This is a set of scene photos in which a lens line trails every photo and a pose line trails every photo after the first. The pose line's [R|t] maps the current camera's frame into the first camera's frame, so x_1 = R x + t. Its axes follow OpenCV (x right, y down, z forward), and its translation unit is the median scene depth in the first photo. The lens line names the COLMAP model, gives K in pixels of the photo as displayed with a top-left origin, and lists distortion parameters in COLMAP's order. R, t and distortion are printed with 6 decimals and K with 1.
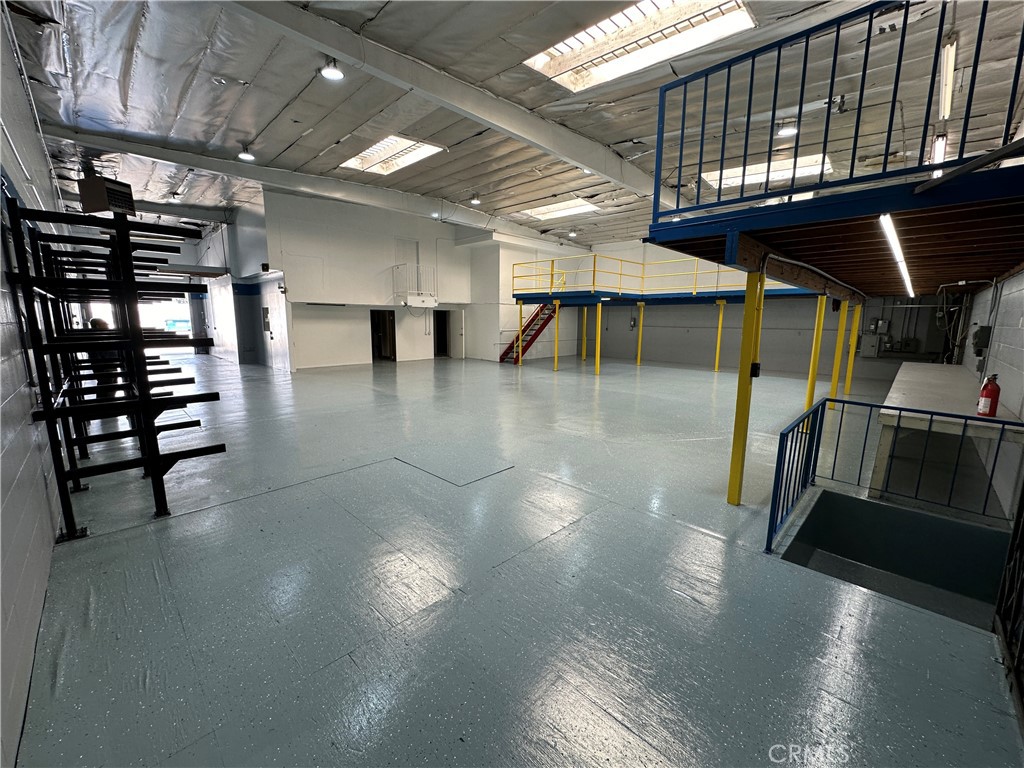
lens RADIAL K [[410.6, 0, 511.8], [0, 410.6, 386.1], [0, 0, 1]] dist [0.000648, 0.000008]
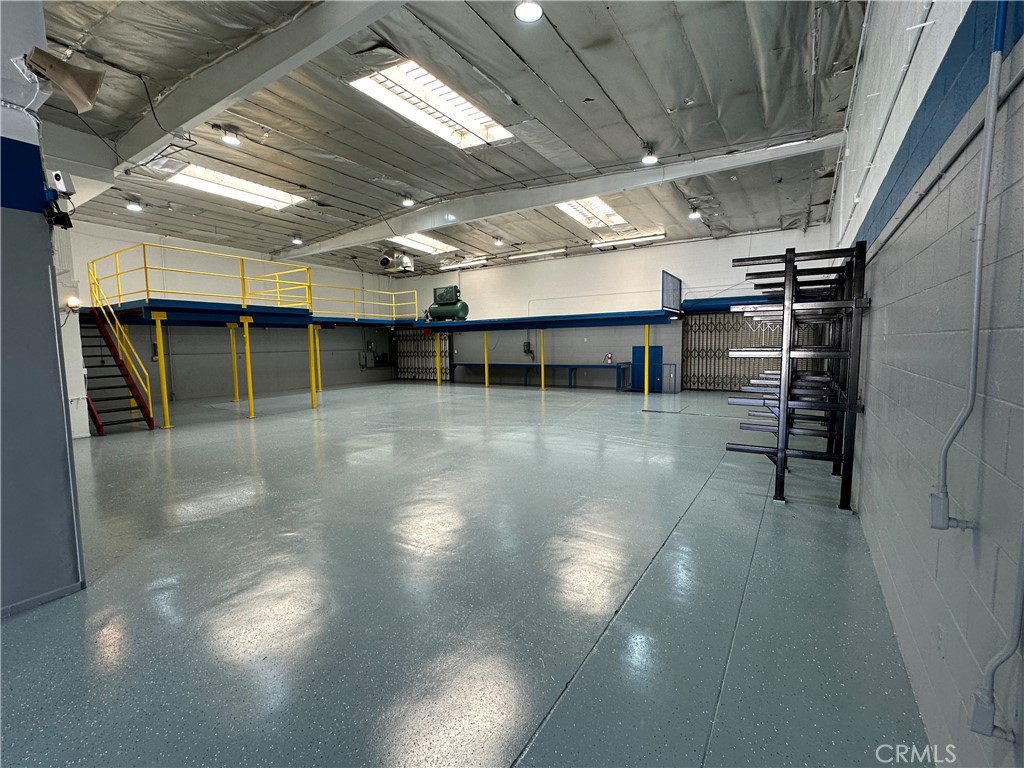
lens RADIAL K [[447.2, 0, 512.0], [0, 447.2, 382.9], [0, 0, 1]] dist [0.000179, -0.000006]
pose [[-0.200031, -0.094858, 0.975187, -0.772653], [0.171077, 0.976632, 0.130090, -0.128670], [-0.964738, 0.192855, -0.179129, 0.766634]]
